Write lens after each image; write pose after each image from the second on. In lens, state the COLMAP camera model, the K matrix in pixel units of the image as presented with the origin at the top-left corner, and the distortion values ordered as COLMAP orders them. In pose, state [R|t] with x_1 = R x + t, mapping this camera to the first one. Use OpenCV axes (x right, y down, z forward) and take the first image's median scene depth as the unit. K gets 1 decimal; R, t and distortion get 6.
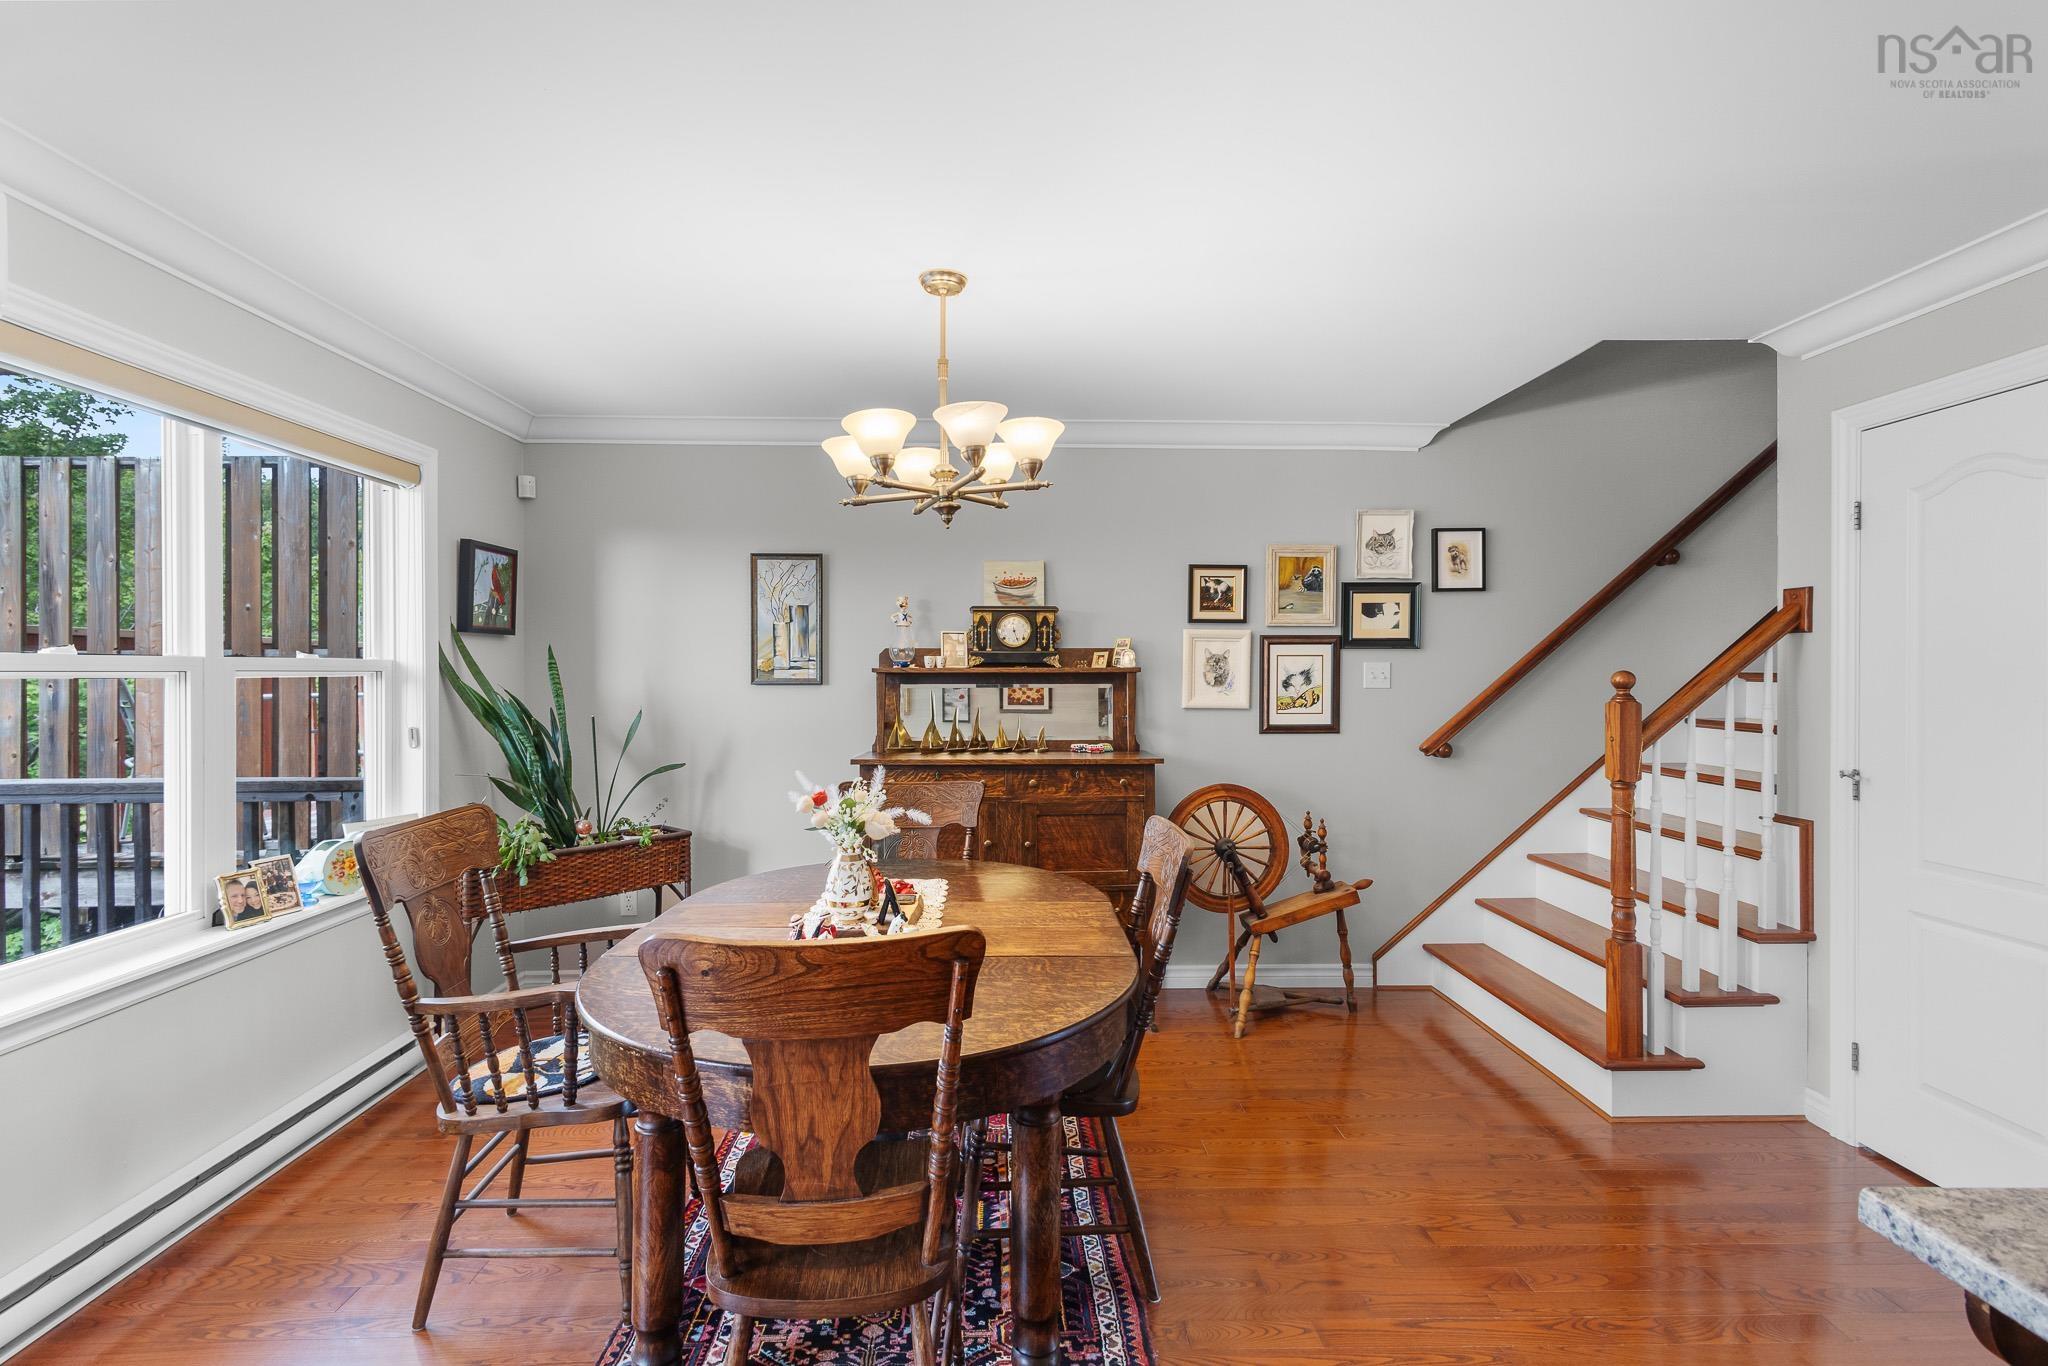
lens RADIAL K [[923.8, 0, 1027.7], [0, 923.8, 675.6], [0, 0, 1]] dist [0.007648, -0.001706]
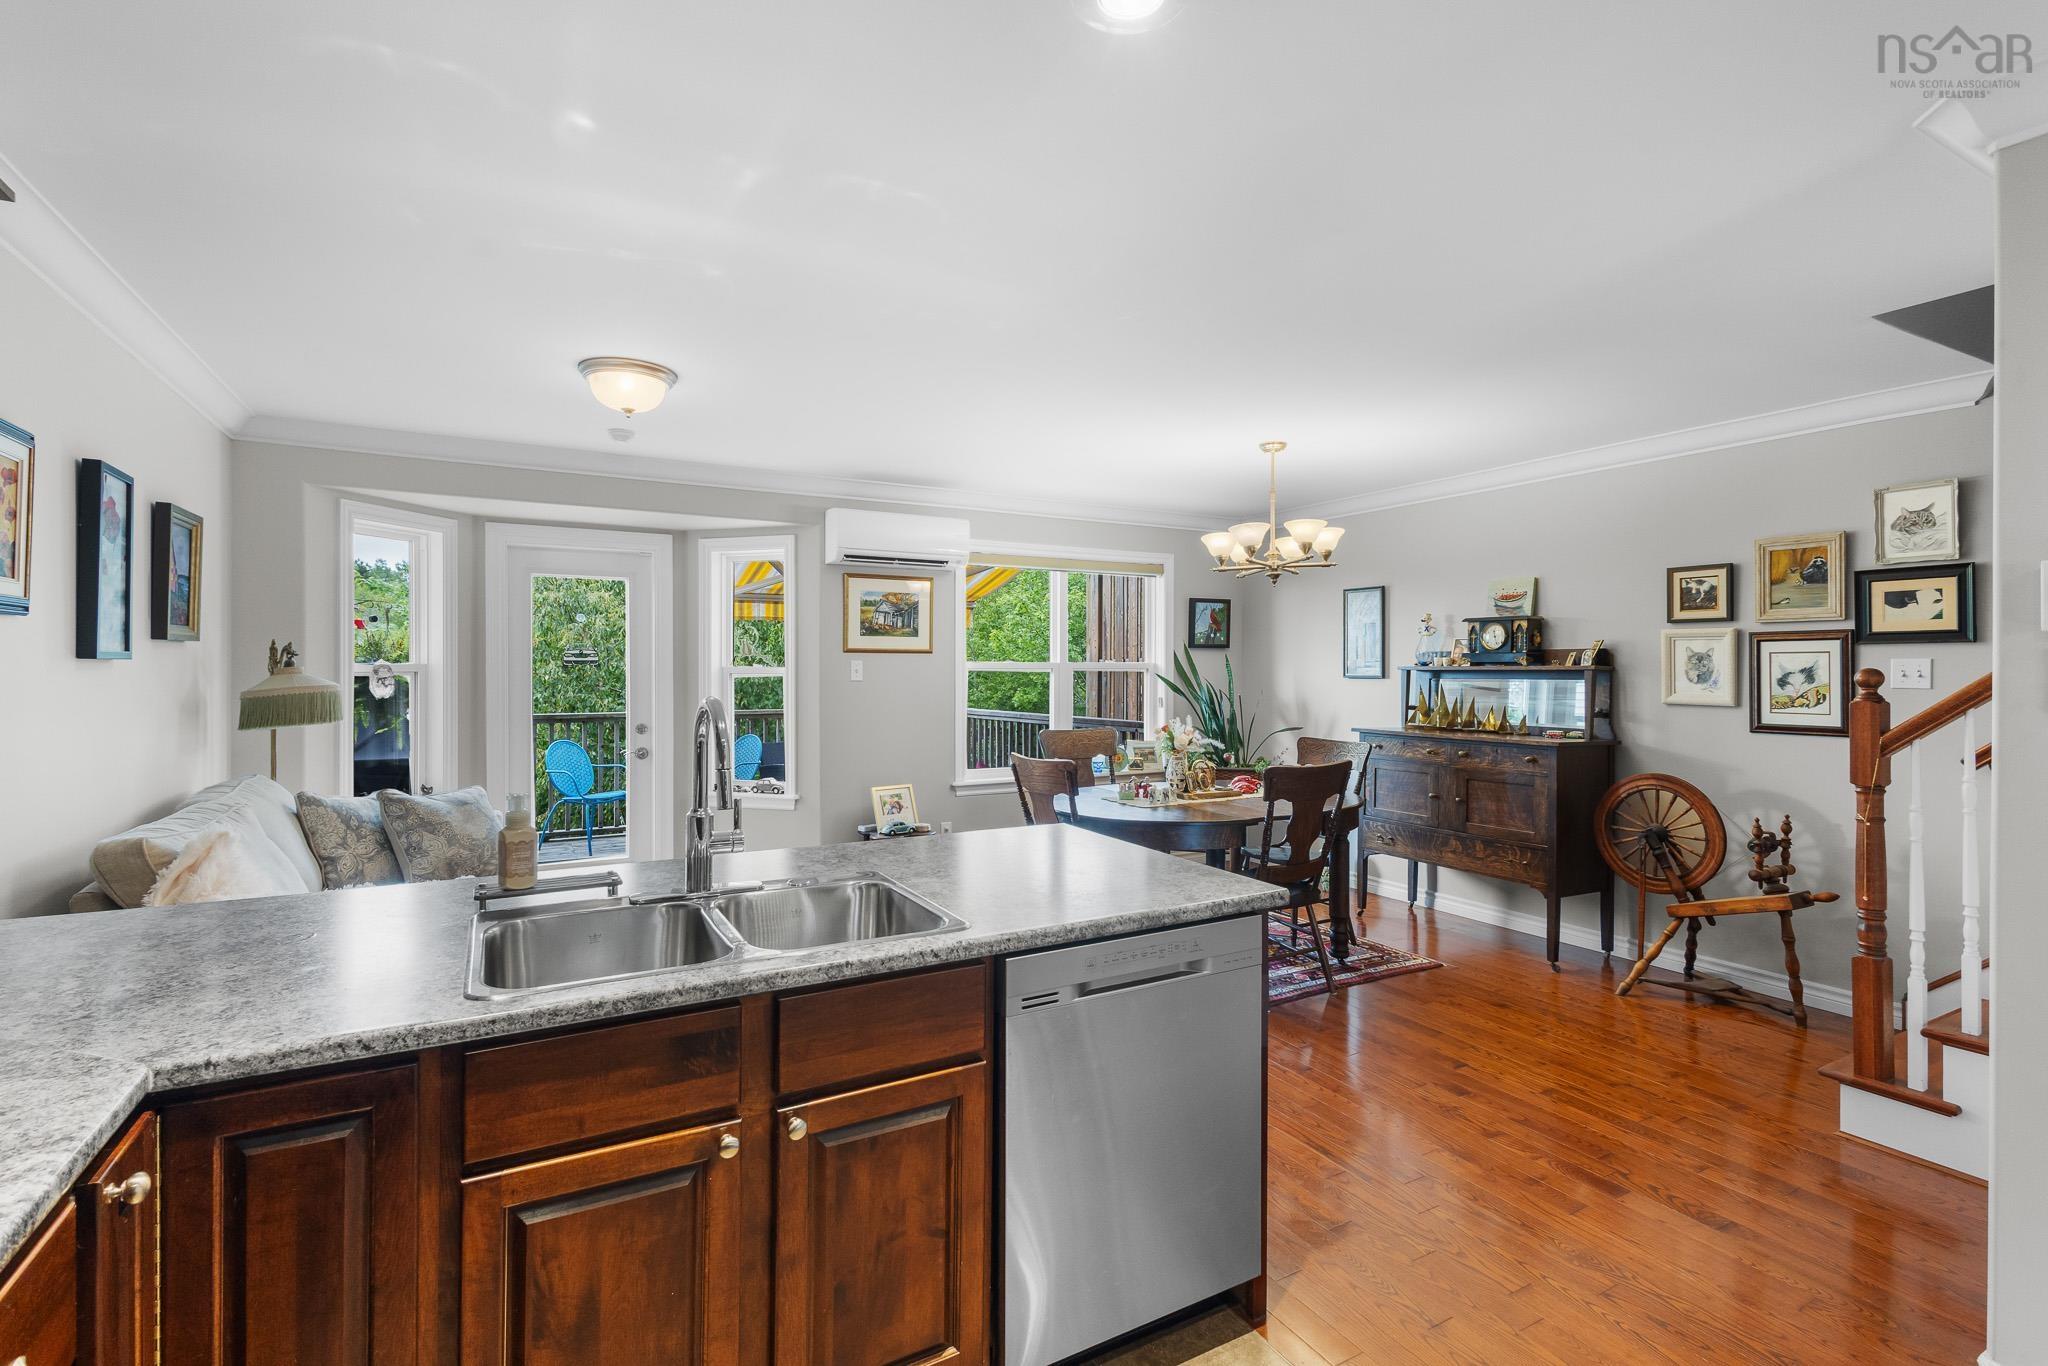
lens RADIAL K [[923.8, 0, 1038.6], [0, 923.8, 654.9], [0, 0, 1]] dist [0.007648, -0.001706]
pose [[0.475681, -0.012439, -0.879530, 0.764451], [-0.004207, 0.999856, -0.016416, -0.000154], [0.879608, 0.011509, 0.475560, -0.139273]]
